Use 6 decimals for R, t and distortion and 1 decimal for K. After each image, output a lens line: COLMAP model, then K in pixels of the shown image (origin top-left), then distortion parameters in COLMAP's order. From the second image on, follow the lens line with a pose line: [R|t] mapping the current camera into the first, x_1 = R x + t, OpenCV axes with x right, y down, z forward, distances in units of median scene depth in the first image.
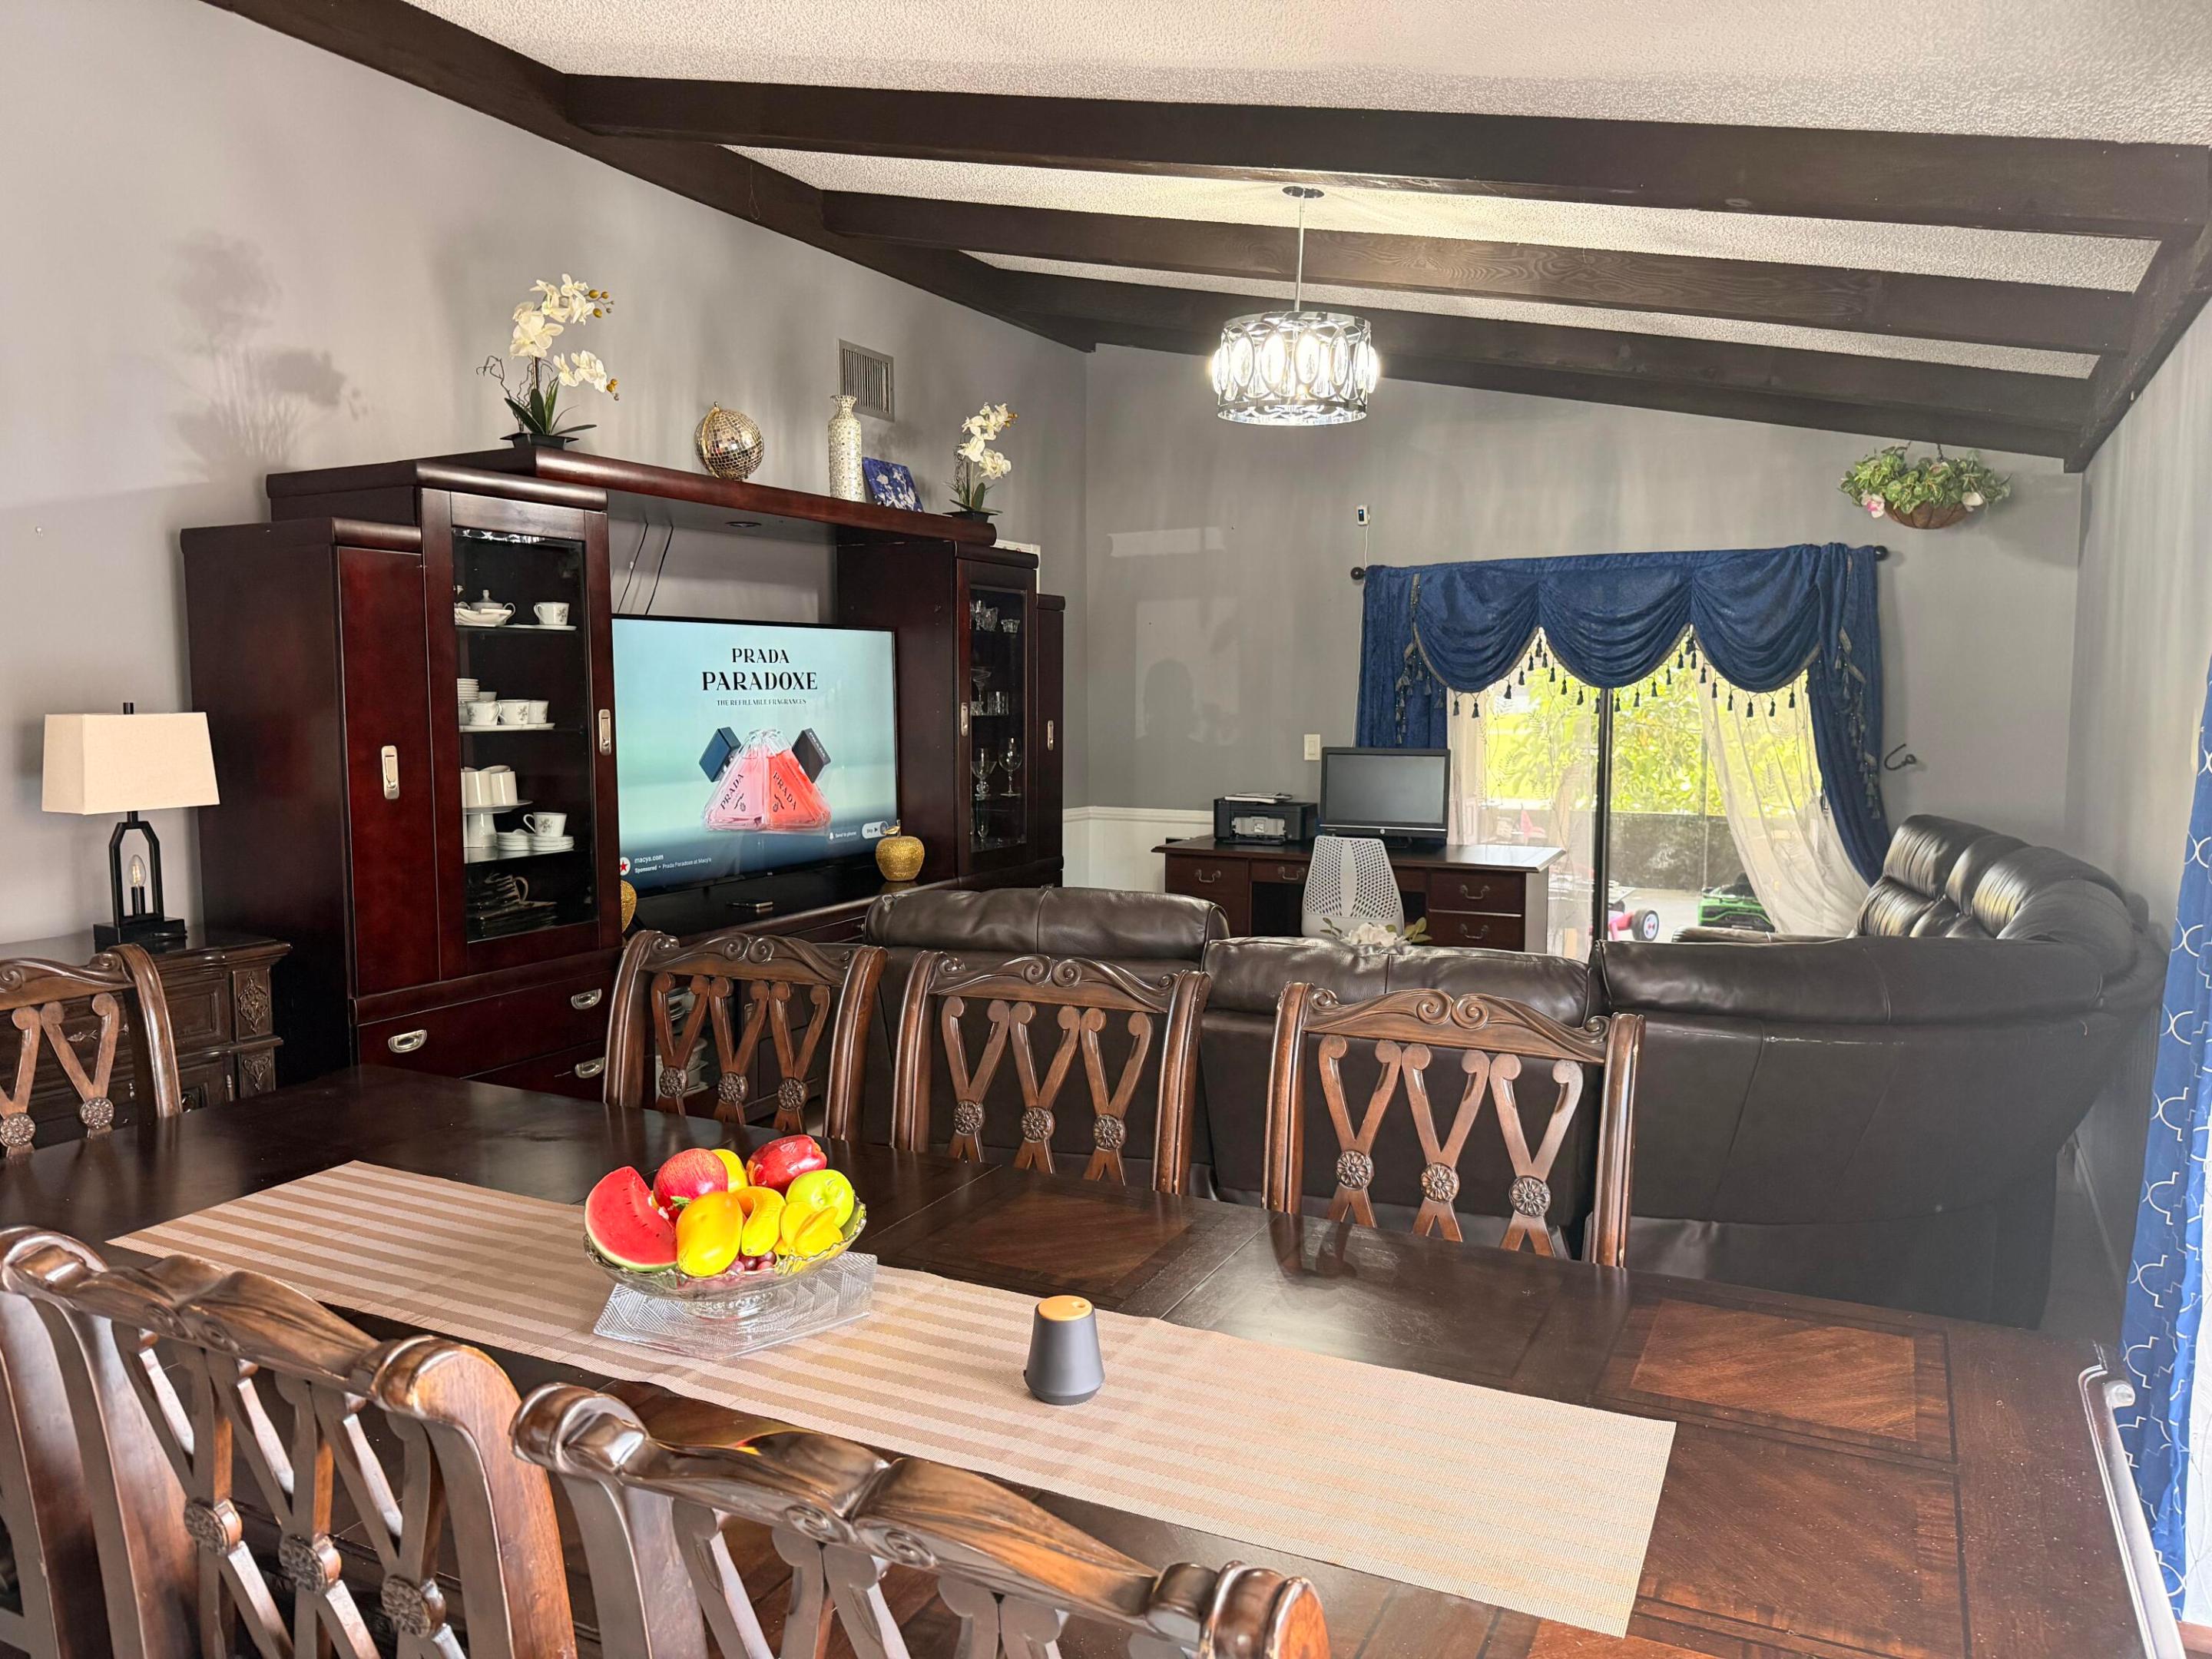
lens RADIAL K [[1526.3, 0, 1109.3], [0, 1526.3, 839.9], [0, 0, 1]] dist [-0.003364, -0.020173]
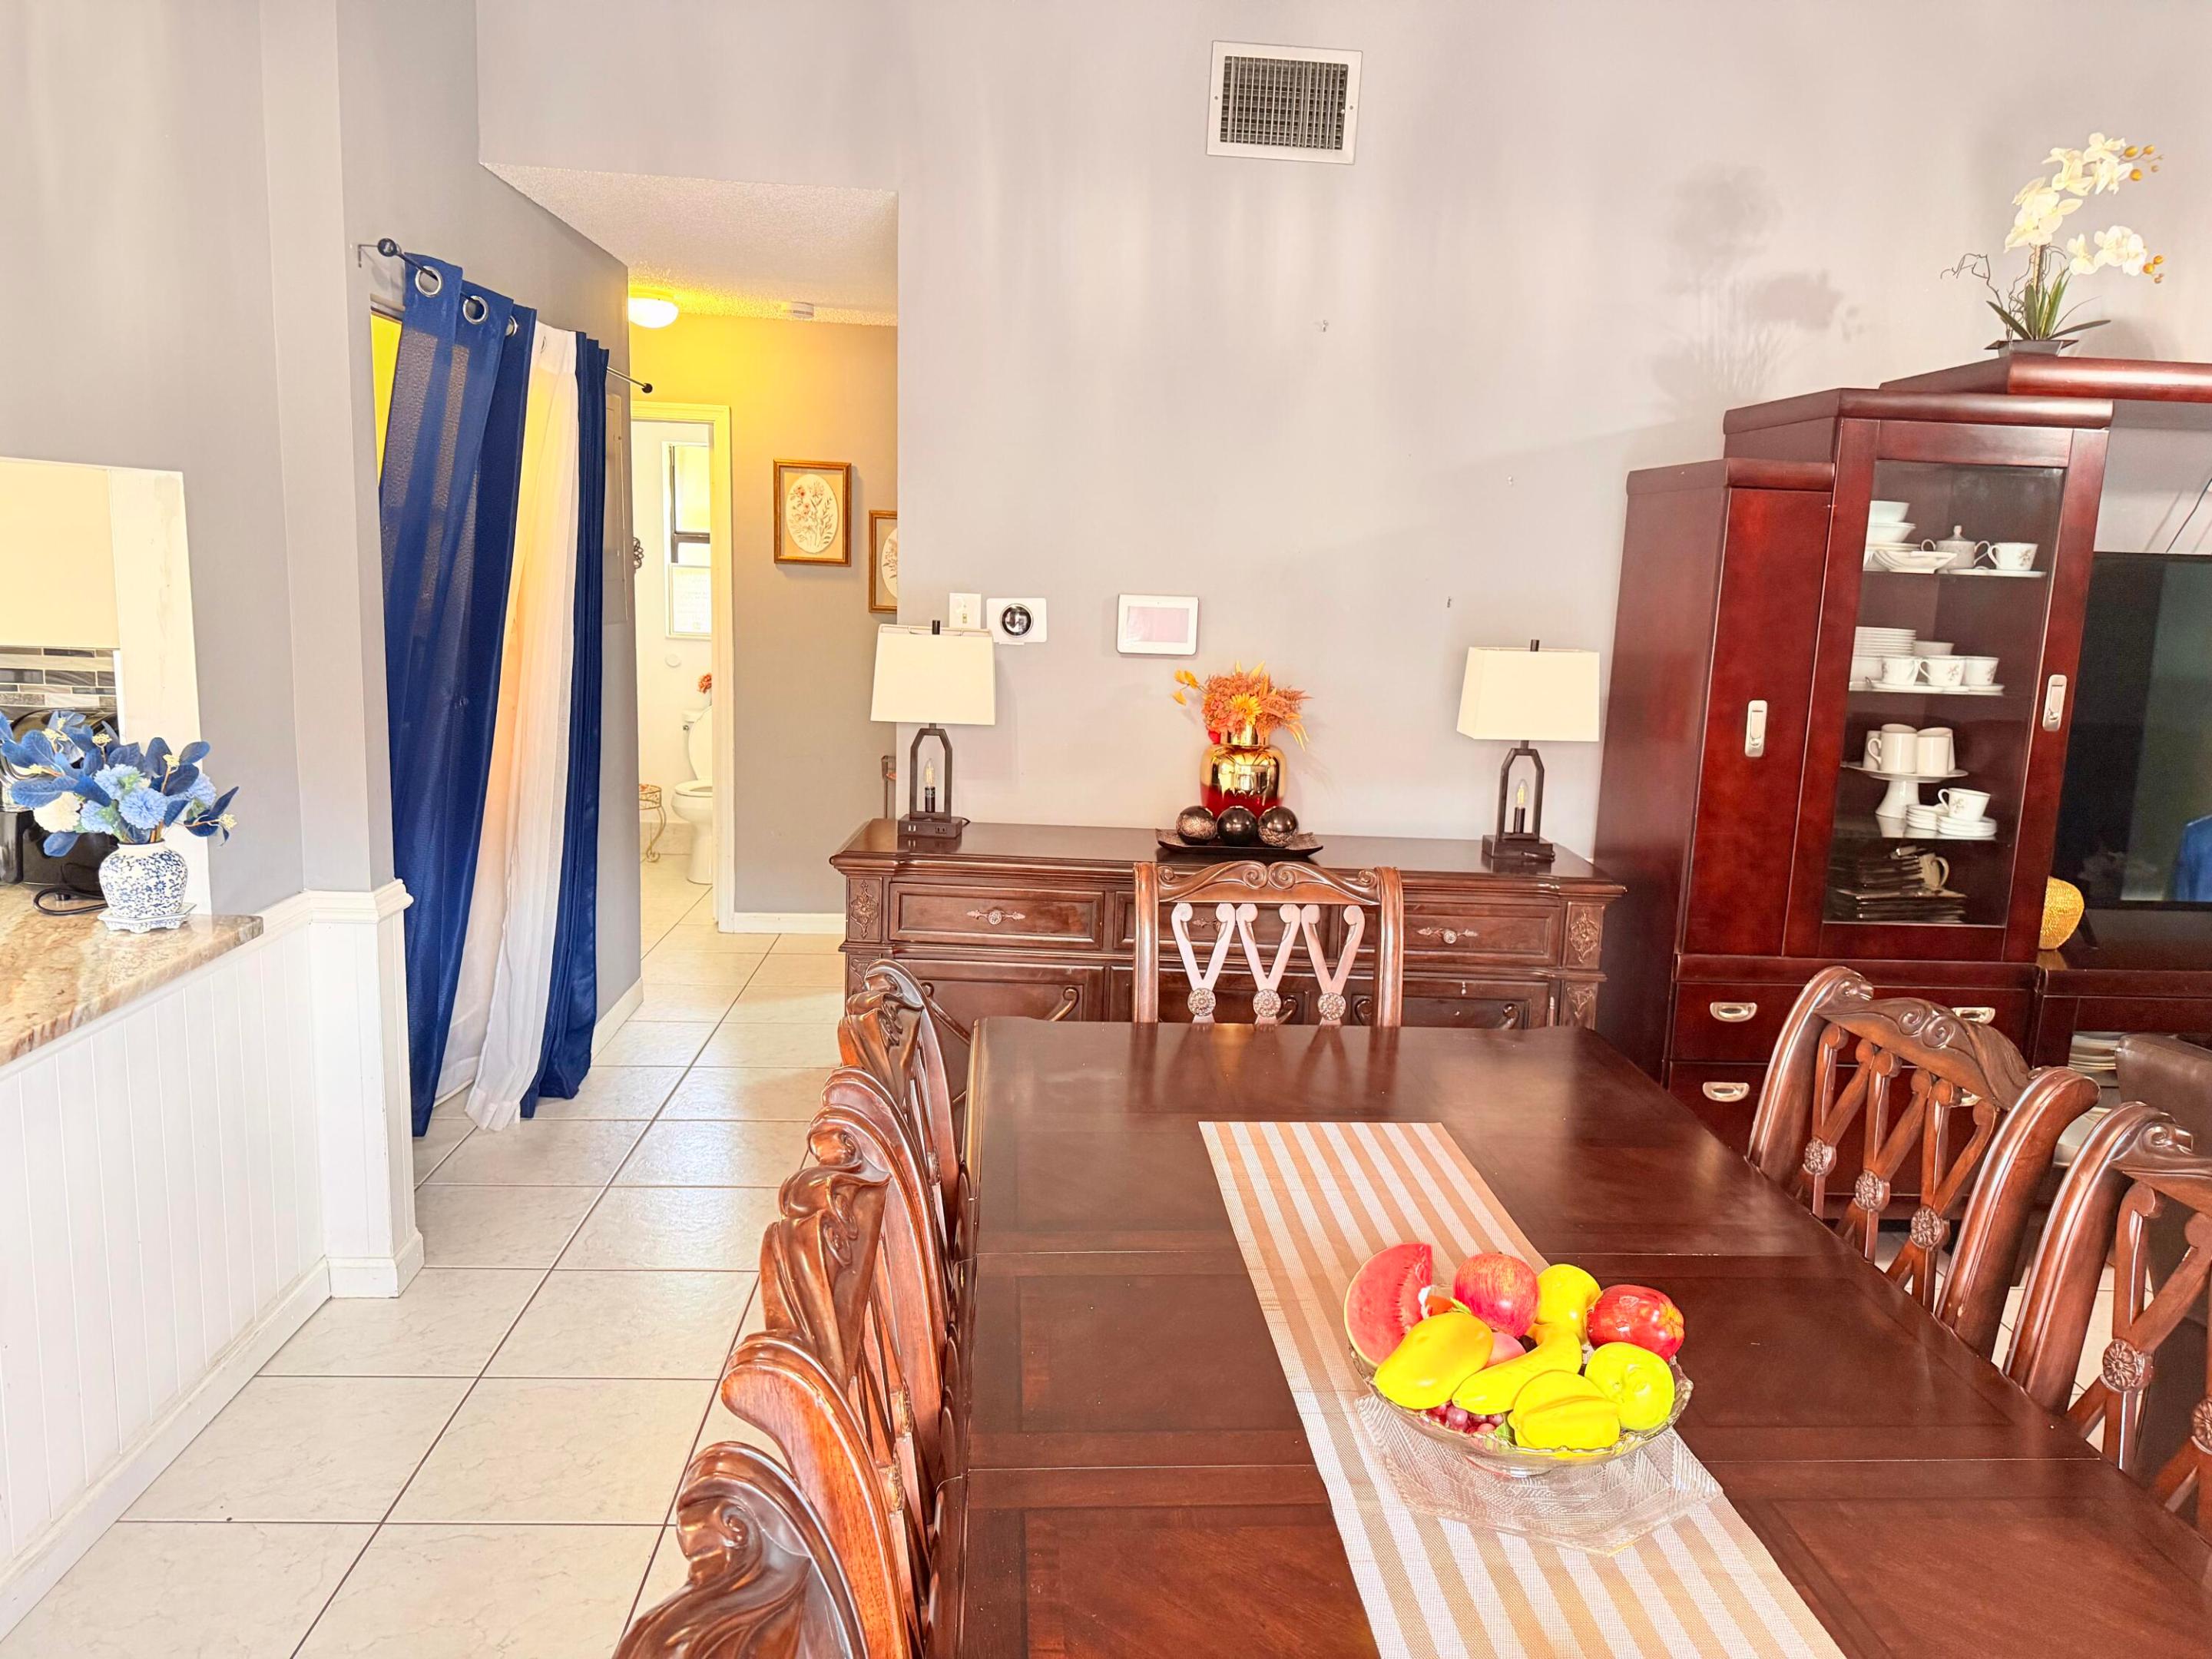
lens RADIAL K [[1526.3, 0, 1095.1], [0, 1526.3, 823.4], [0, 0, 1]] dist [-0.003364, -0.020173]
pose [[0.479006, 0.168011, -0.861583, 0.140480], [-0.120088, 0.984827, 0.125280, -0.051033], [0.869559, 0.043456, 0.491914, 0.170000]]
